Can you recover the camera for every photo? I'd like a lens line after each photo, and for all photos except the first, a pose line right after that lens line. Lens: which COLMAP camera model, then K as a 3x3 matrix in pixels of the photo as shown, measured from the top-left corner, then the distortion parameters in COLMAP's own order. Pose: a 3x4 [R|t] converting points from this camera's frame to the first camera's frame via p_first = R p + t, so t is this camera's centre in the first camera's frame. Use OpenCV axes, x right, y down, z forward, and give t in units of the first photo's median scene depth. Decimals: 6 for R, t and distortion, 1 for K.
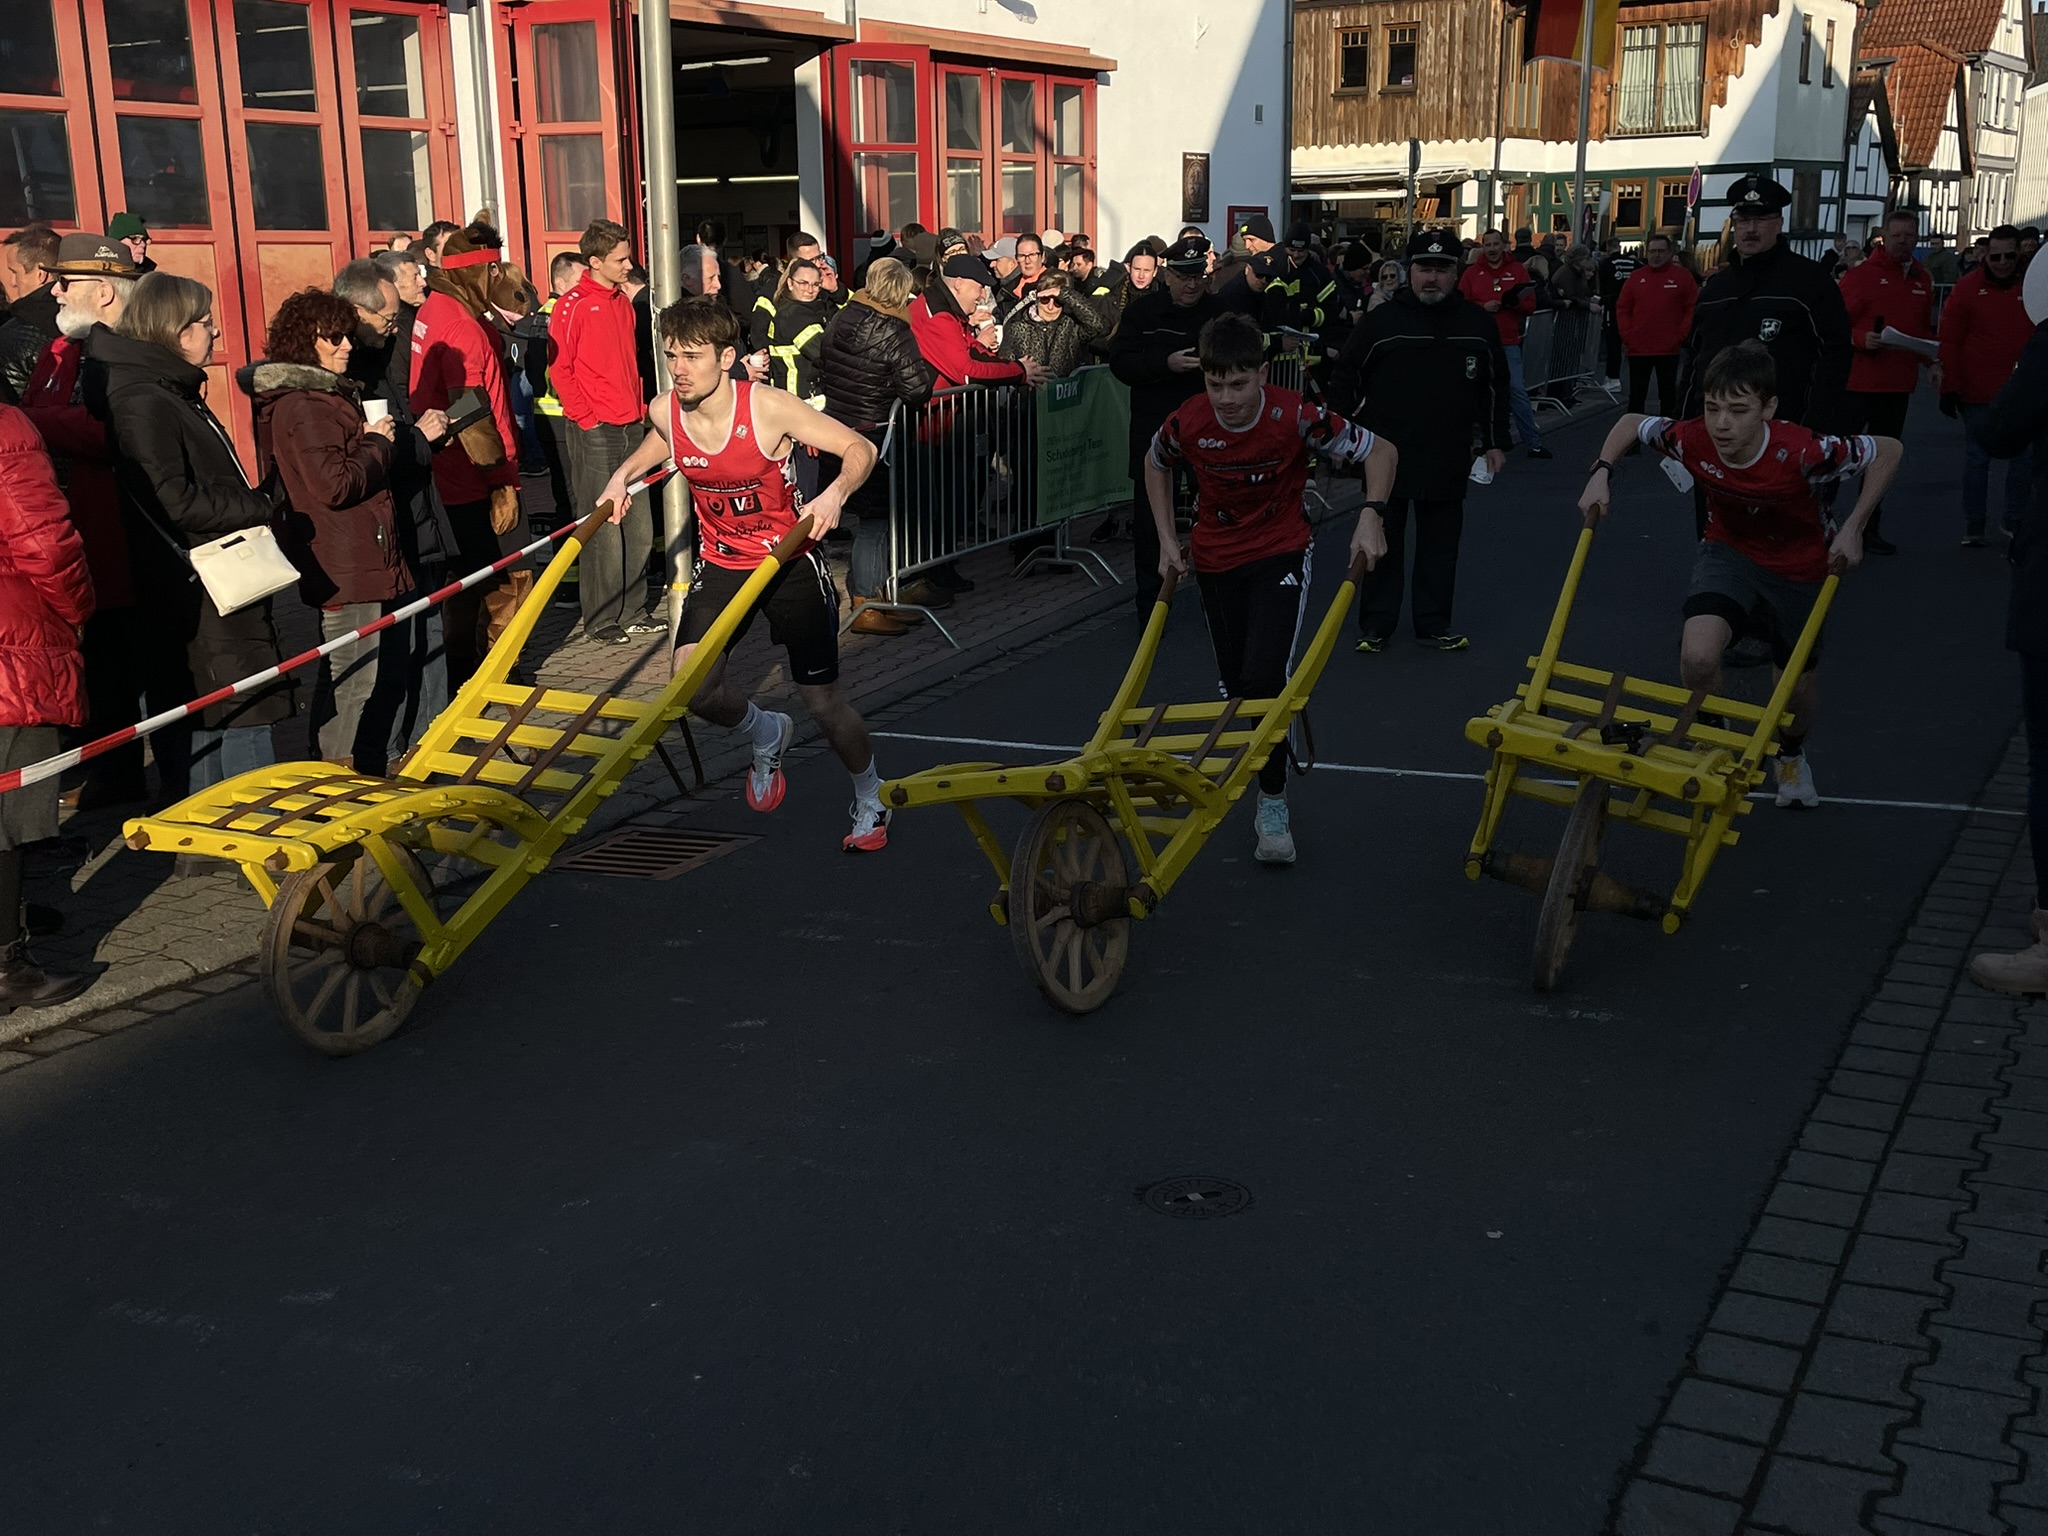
lens RADIAL K [[2192.4, 0, 989.3], [0, 2192.4, 800.2], [0, 0, 1]] dist [0.041605, 0.000000]
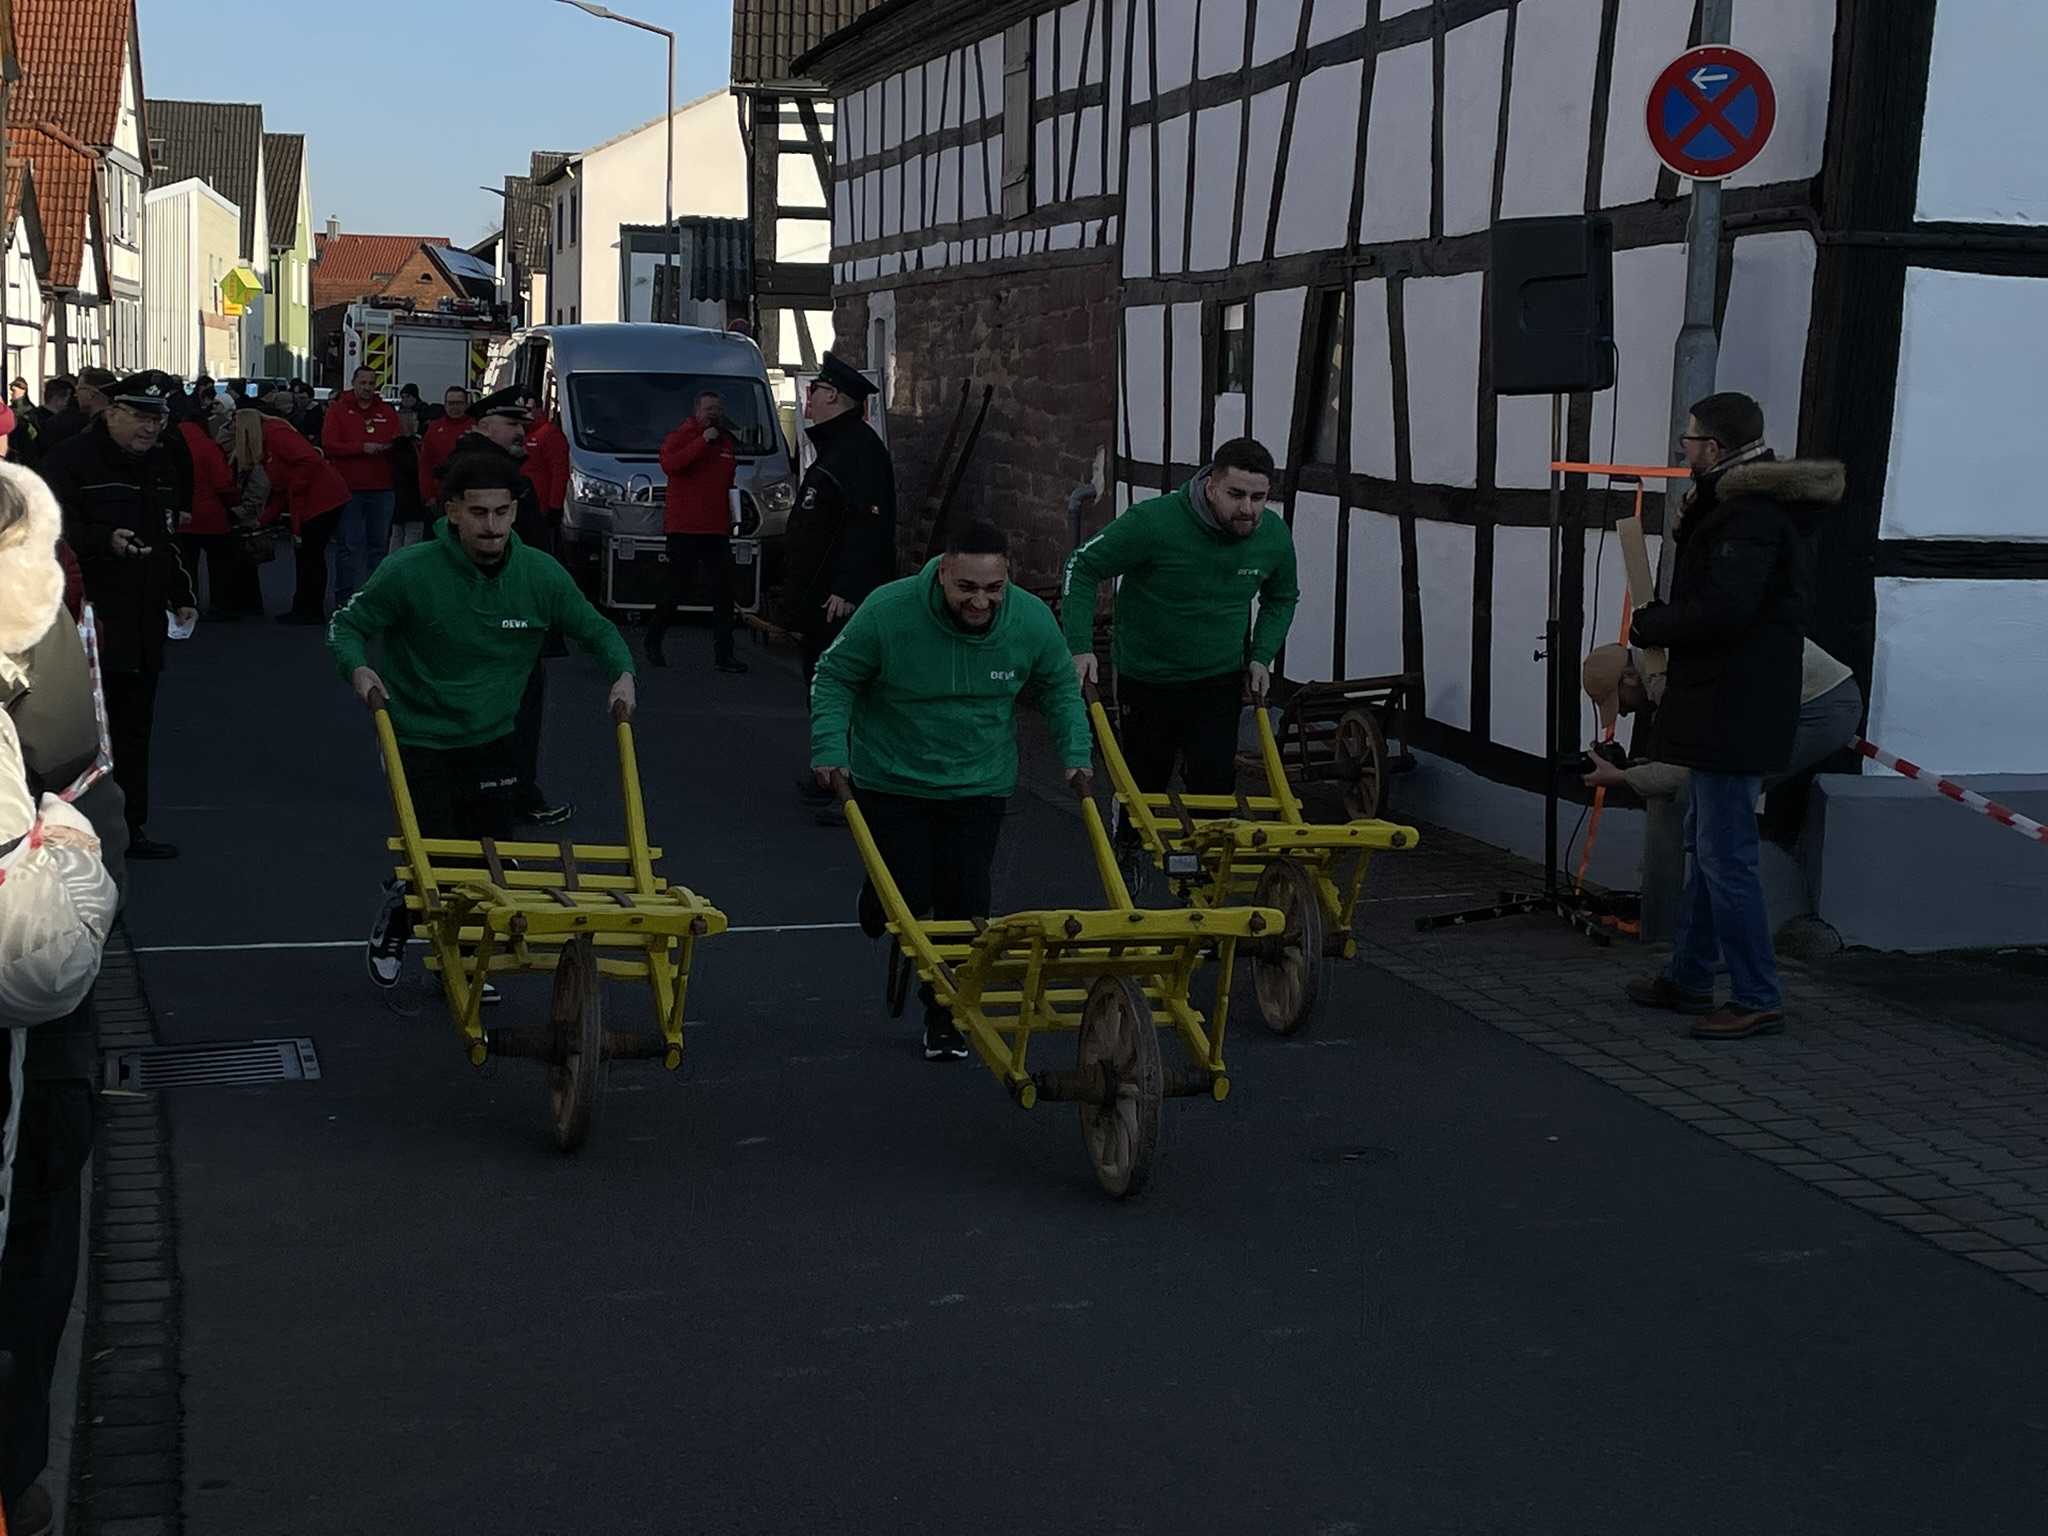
lens RADIAL K [[3218.7, 0, 1061.6], [0, 3218.7, 807.7], [0, 0, 1]] dist [0.098342, 0.000000]
pose [[0.729182, -0.046328, 0.682750, -0.191440], [0.123410, 0.990250, -0.064609, 0.011678], [-0.673100, 0.131370, 0.727790, -0.042472]]
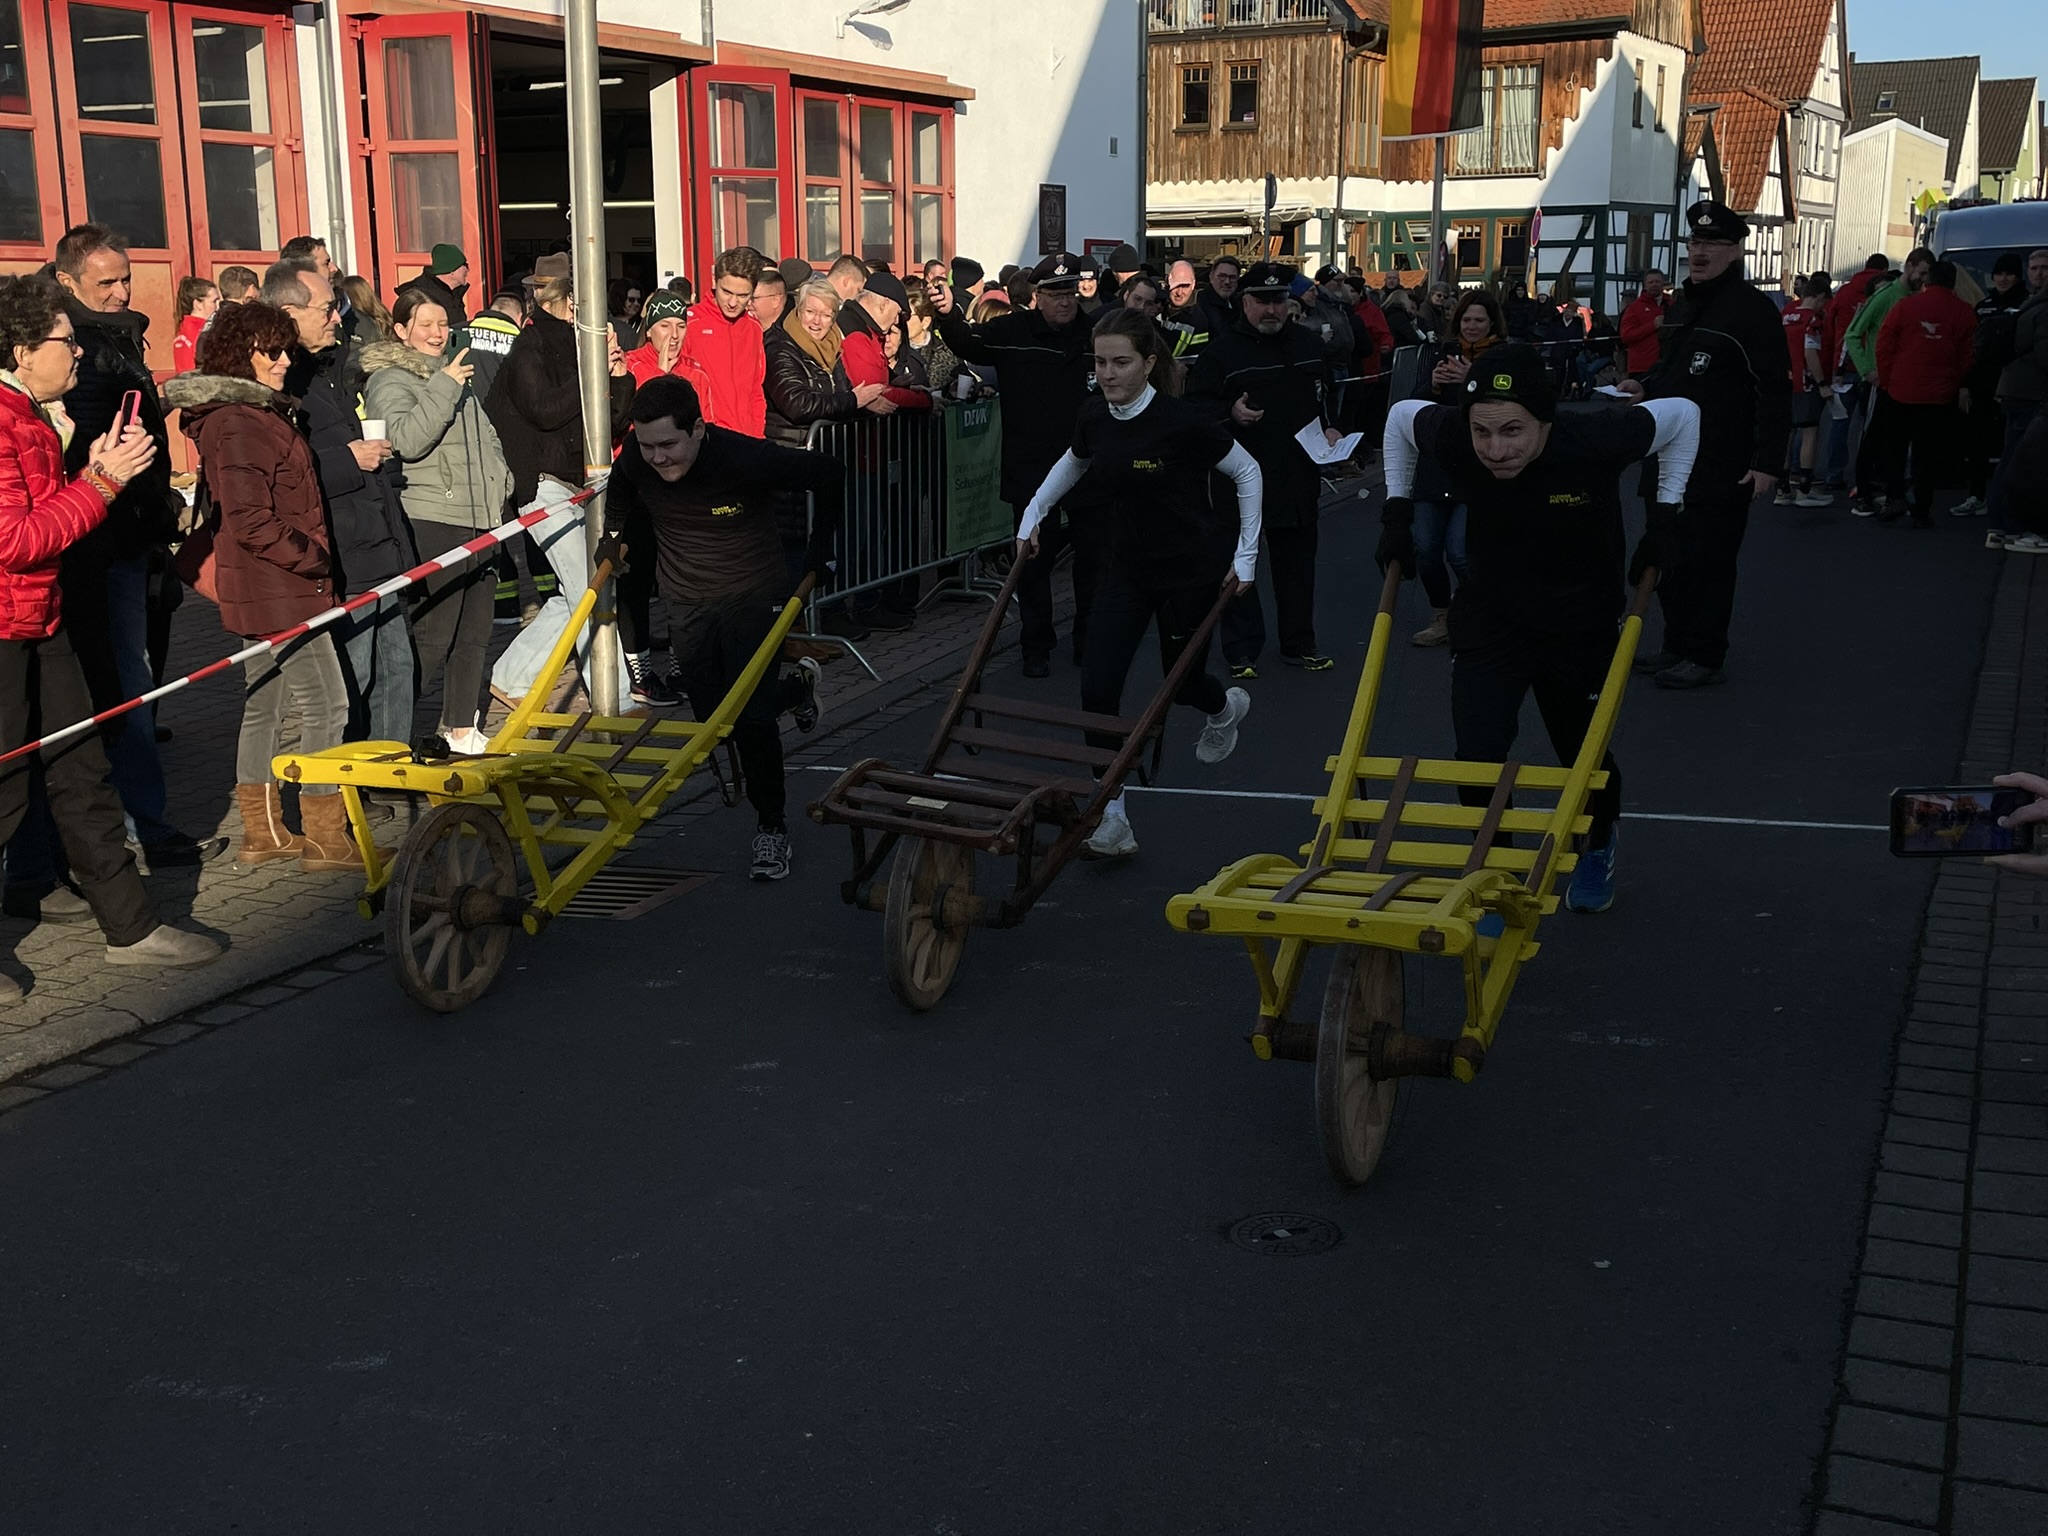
lens RADIAL K [[2250.6, 0, 991.0], [0, 2250.6, 792.5], [0, 0, 1]] dist [0.051053, 0.000000]
pose [[0.996740, -0.008480, 0.080229, -0.016120], [0.010475, 0.999646, -0.024473, 0.001599], [-0.079993, 0.025234, 0.996476, 0.003209]]
